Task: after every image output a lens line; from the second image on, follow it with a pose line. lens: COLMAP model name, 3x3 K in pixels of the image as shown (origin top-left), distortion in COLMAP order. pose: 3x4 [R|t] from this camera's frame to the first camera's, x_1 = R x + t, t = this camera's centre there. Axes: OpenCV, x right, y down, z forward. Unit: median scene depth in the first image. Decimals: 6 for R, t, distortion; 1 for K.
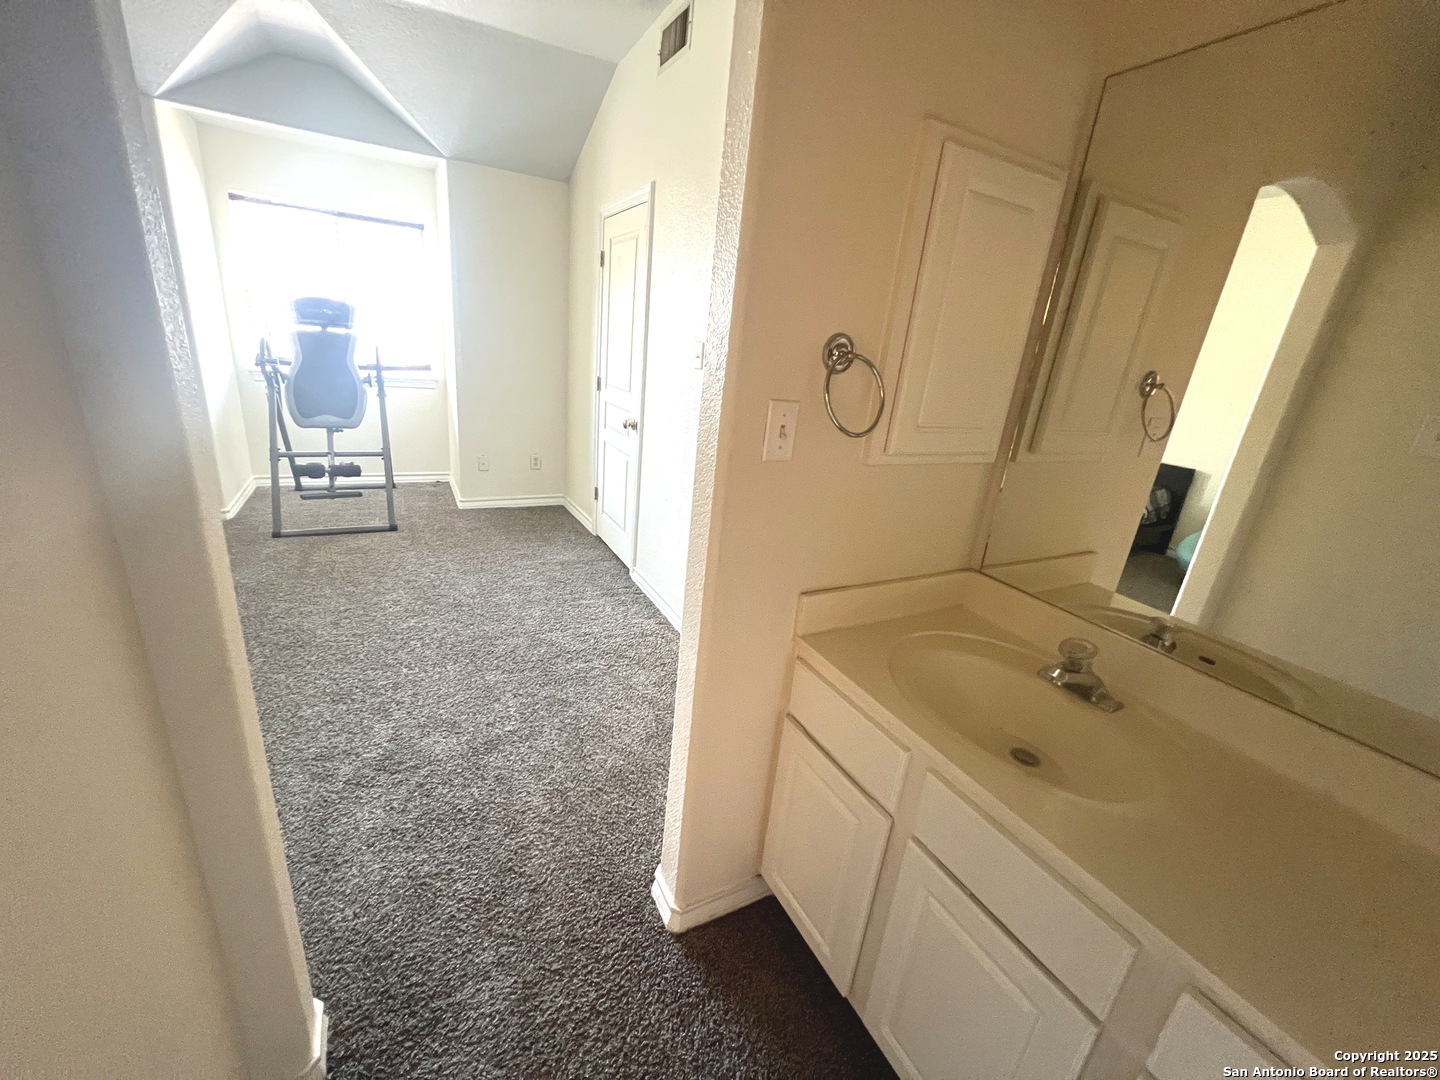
lens RADIAL K [[576.6, 0, 722.4], [0, 576.6, 536.6], [0, 0, 1]] dist [0.001903, 0.000081]
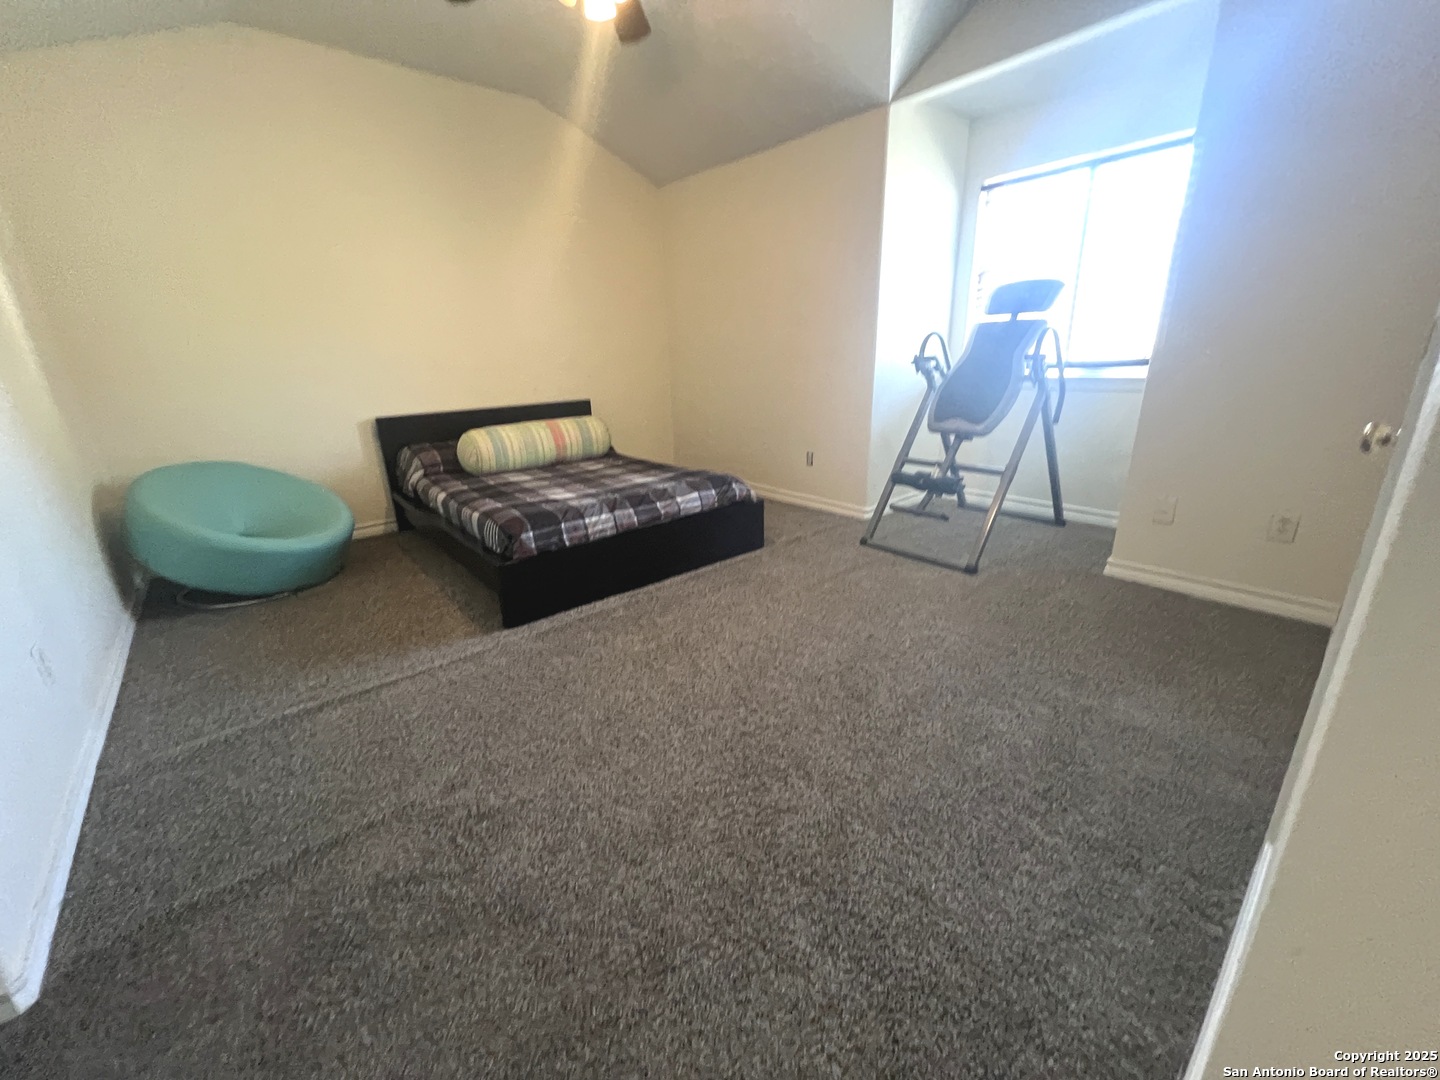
lens RADIAL K [[576.6, 0, 722.8], [0, 576.6, 541.1], [0, 0, 1]] dist [0.001903, 0.000081]
pose [[0.202162, 0.211576, -0.956225, 0.070059], [-0.261669, 0.952558, 0.155444, -0.084178], [0.943748, 0.218789, 0.247934, 0.515306]]
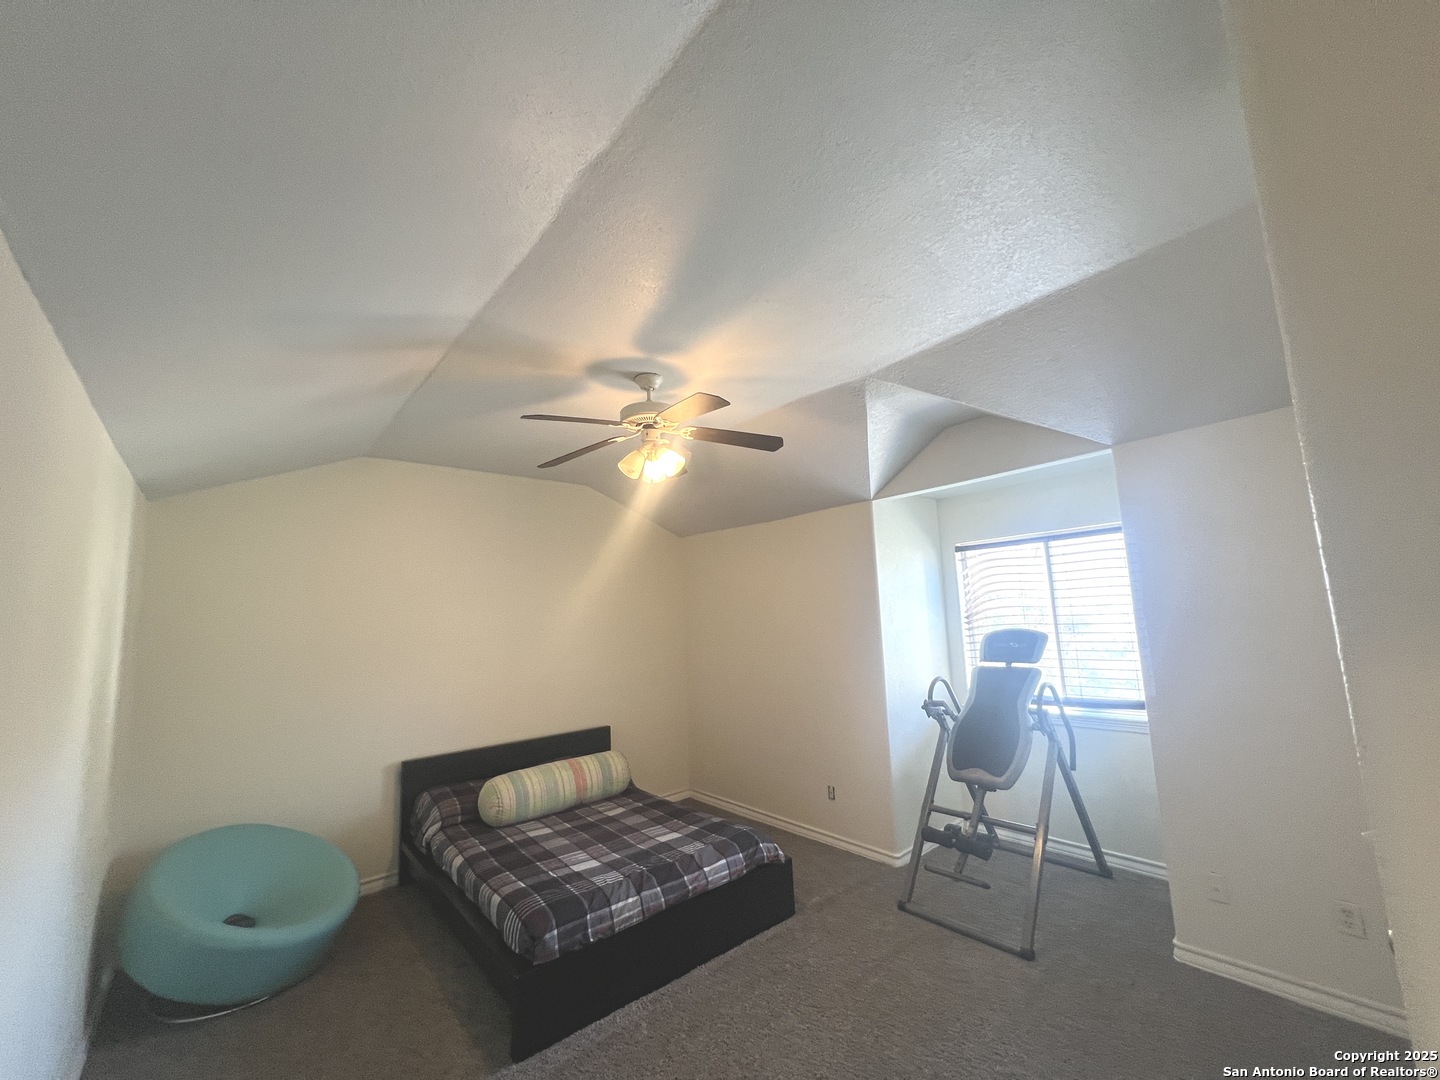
lens RADIAL K [[576.6, 0, 722.8], [0, 576.6, 543.3], [0, 0, 1]] dist [0.001903, 0.000081]
pose [[0.200944, -0.222989, -0.953885, 0.116225], [-0.248136, 0.930404, -0.269772, -0.196560], [0.947655, 0.290902, 0.131628, 0.439172]]
